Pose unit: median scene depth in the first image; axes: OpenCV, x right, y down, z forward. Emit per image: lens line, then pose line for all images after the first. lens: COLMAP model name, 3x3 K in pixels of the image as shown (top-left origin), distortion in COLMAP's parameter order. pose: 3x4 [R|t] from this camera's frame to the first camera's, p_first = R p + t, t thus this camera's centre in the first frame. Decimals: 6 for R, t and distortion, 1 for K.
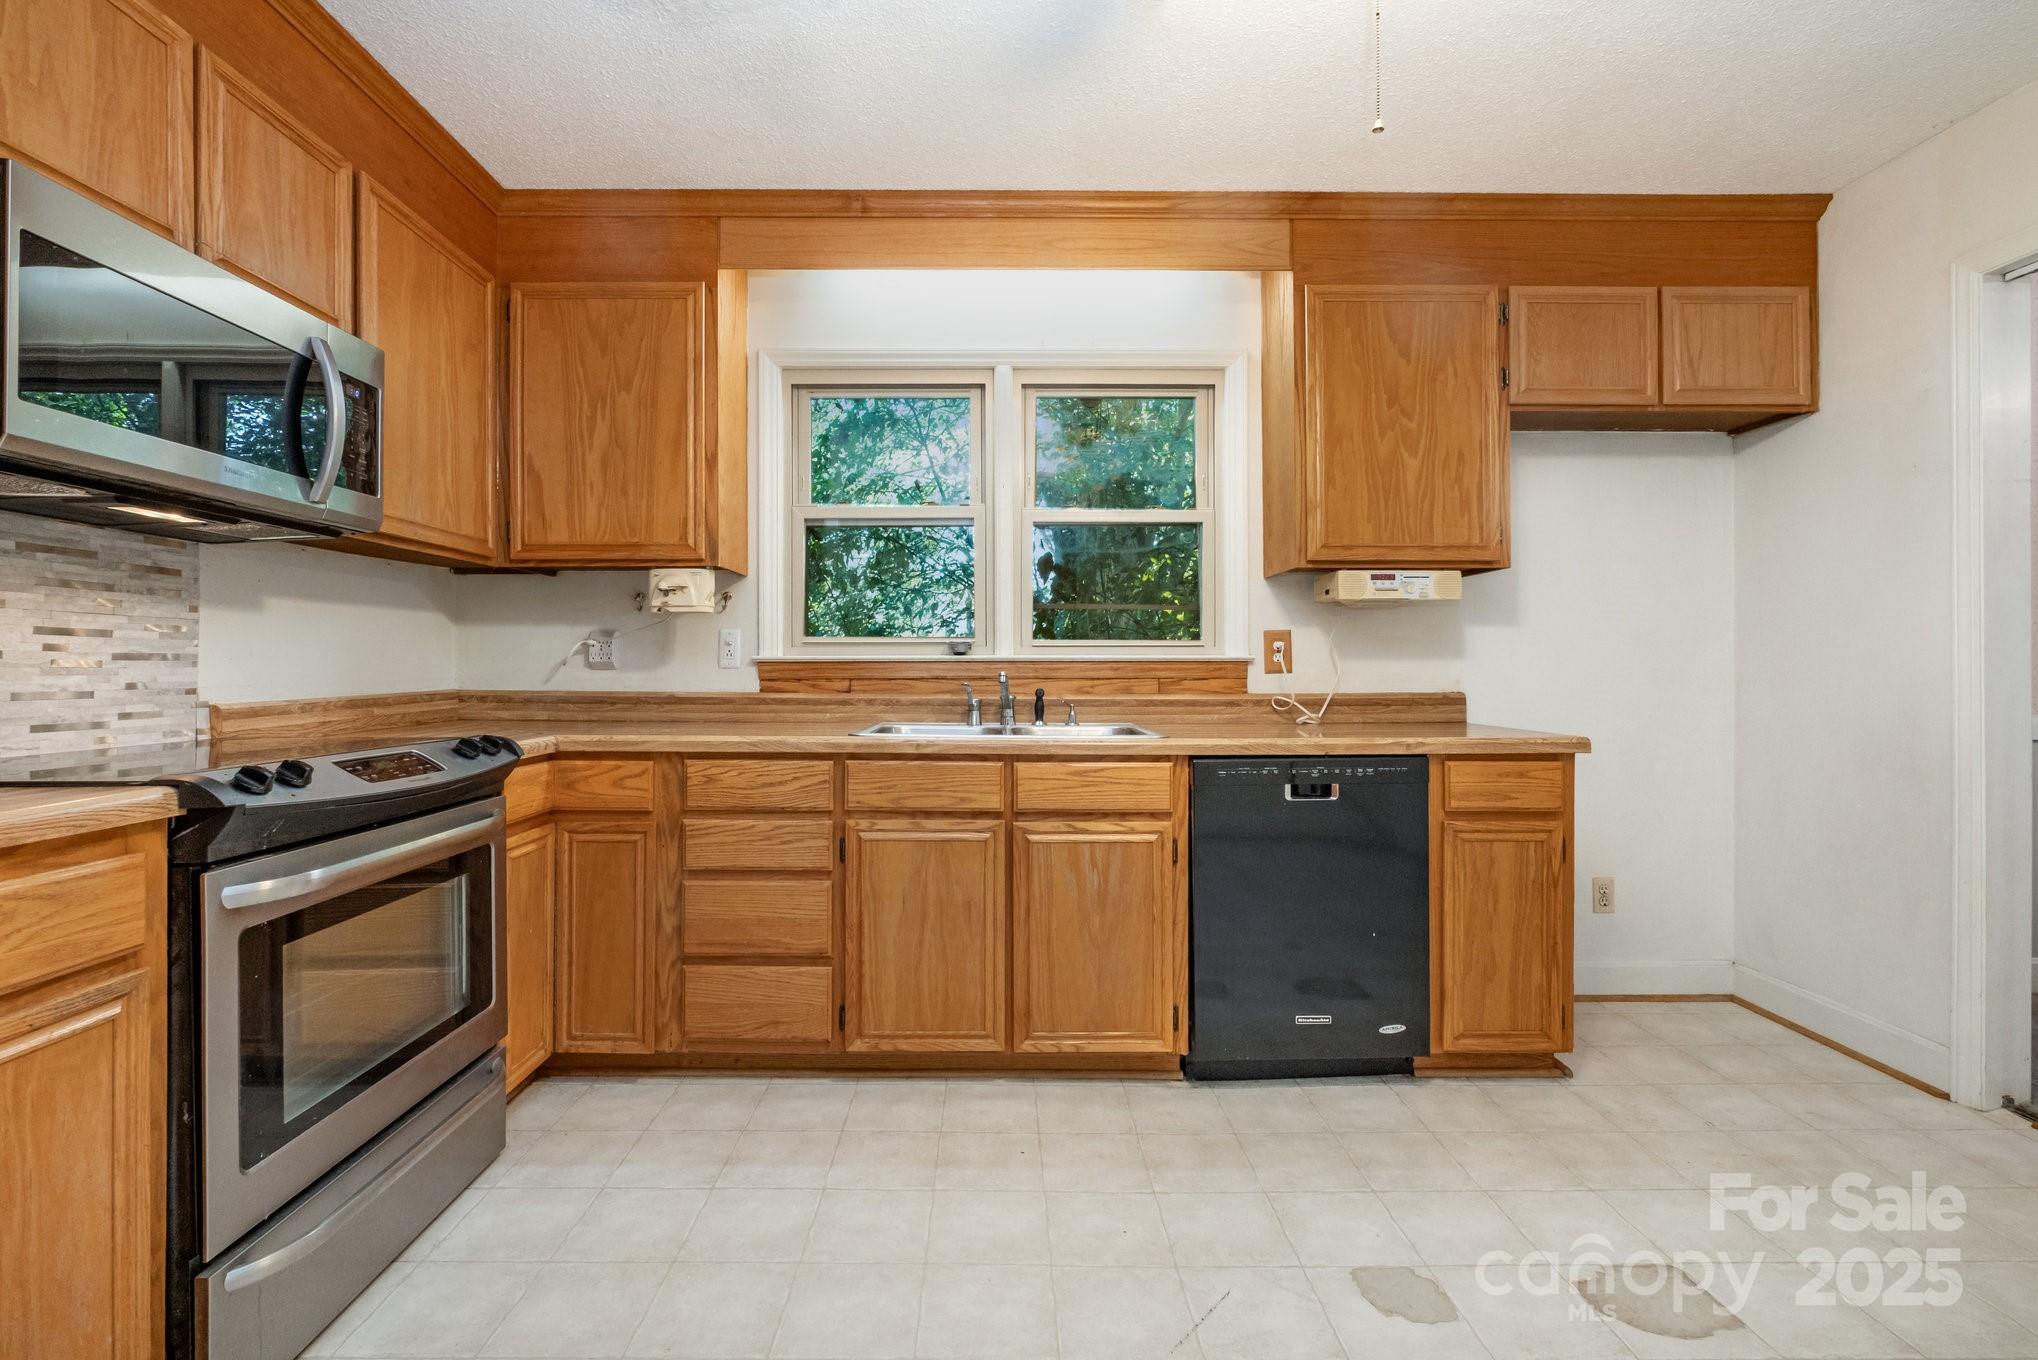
lens RADIAL K [[907.3, 0, 1000.6], [0, 907.3, 667.5], [0, 0, 1]] dist [-0.003660, -0.000347]
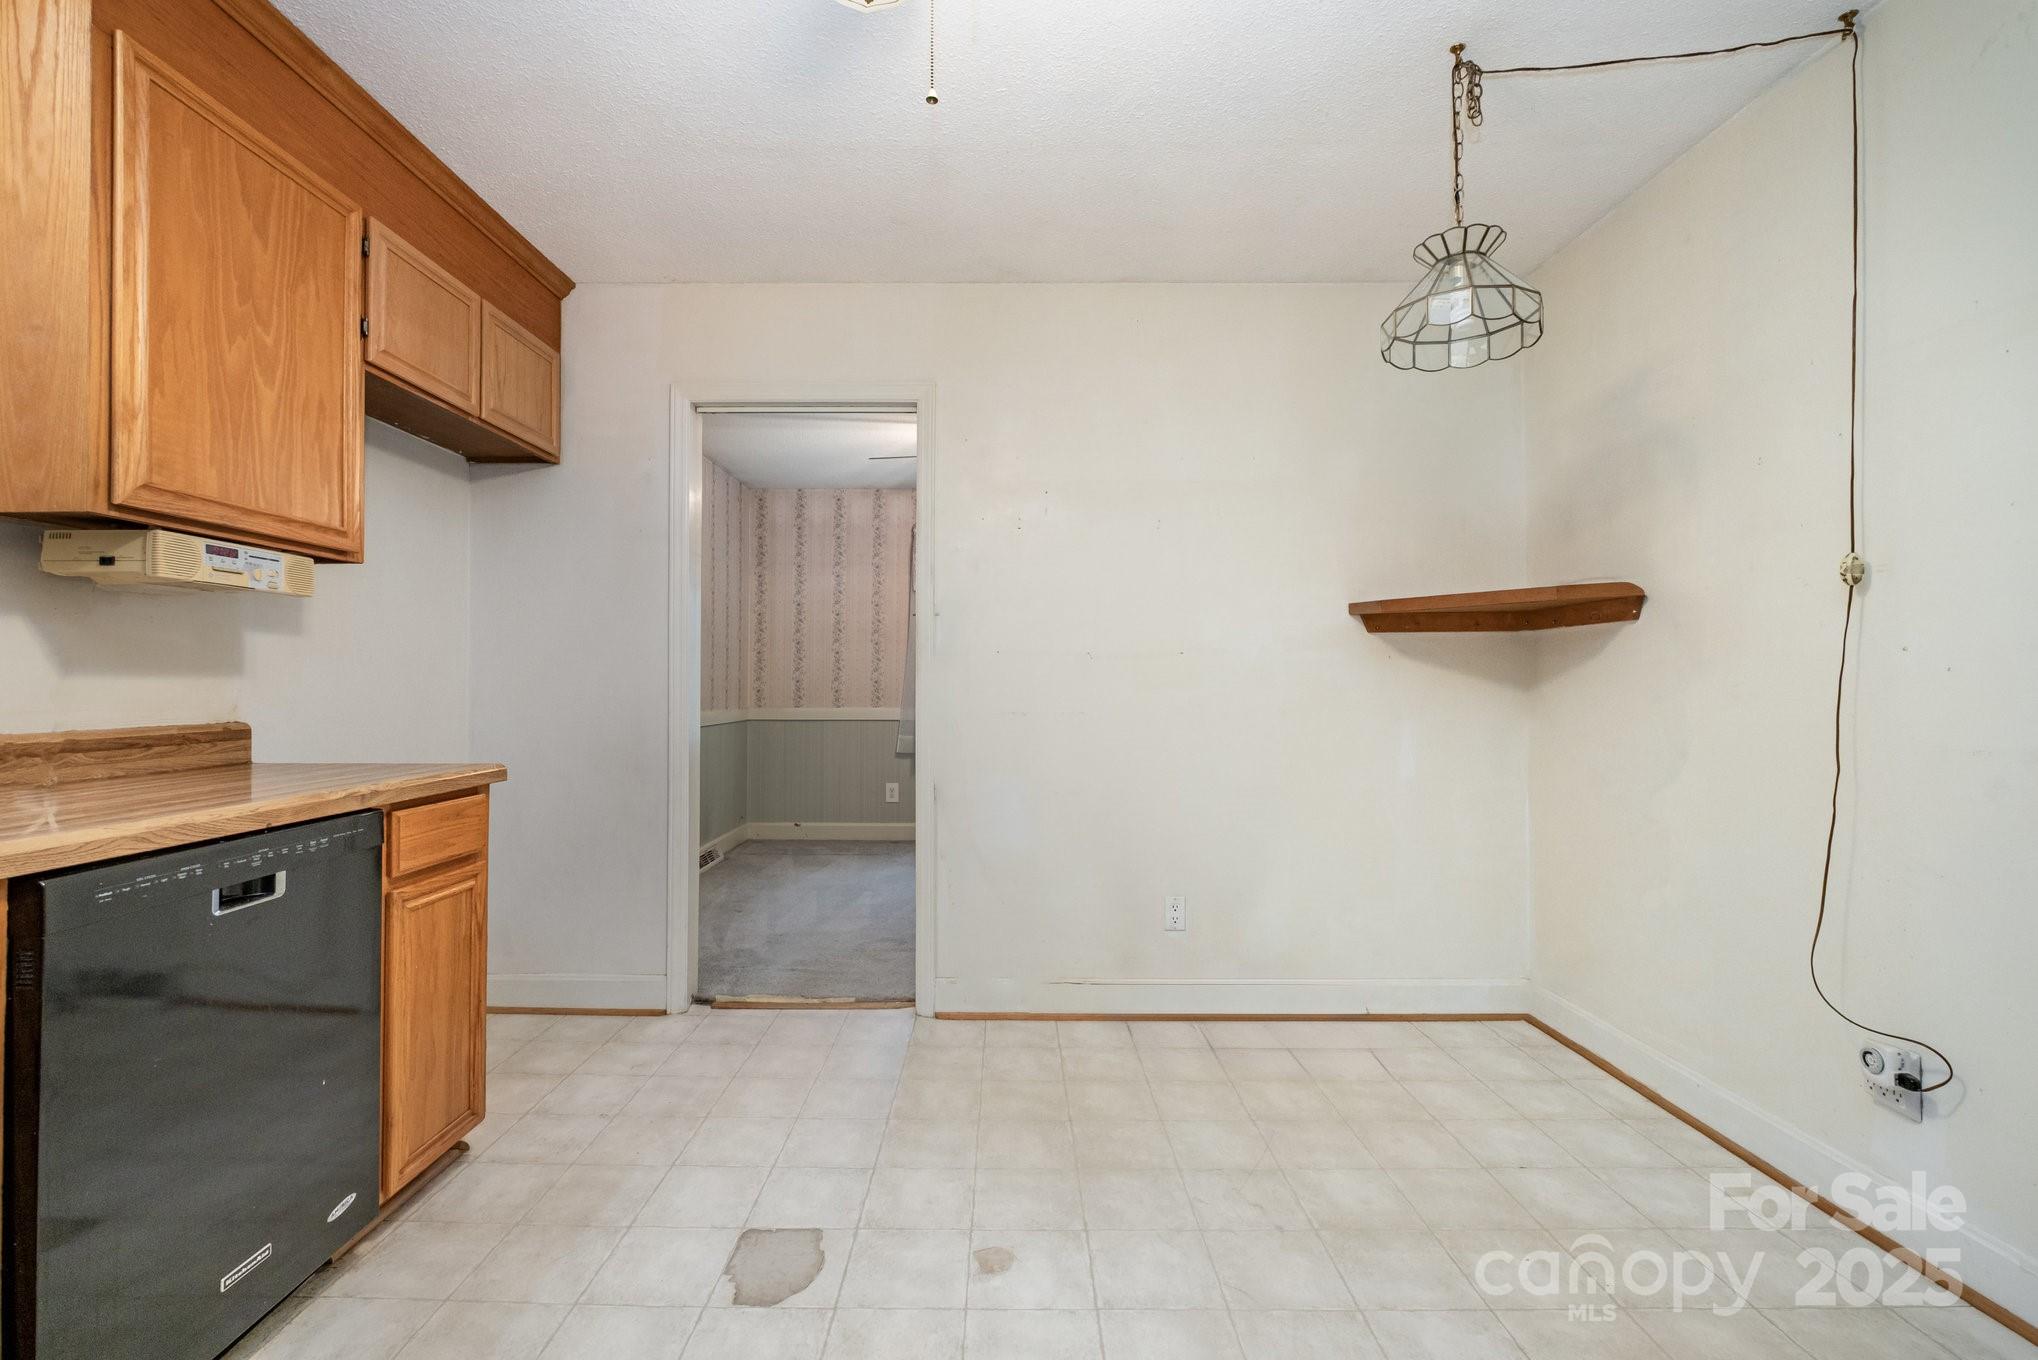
lens RADIAL K [[888.9, 0, 1014.0], [0, 888.9, 673.4], [0, 0, 1]] dist [-0.002787, -0.000132]
pose [[0.008078, 0.013669, 0.999874, -0.220519], [0.000253, 0.999907, -0.013671, -0.001880], [-0.999967, 0.000364, 0.008073, 0.420500]]
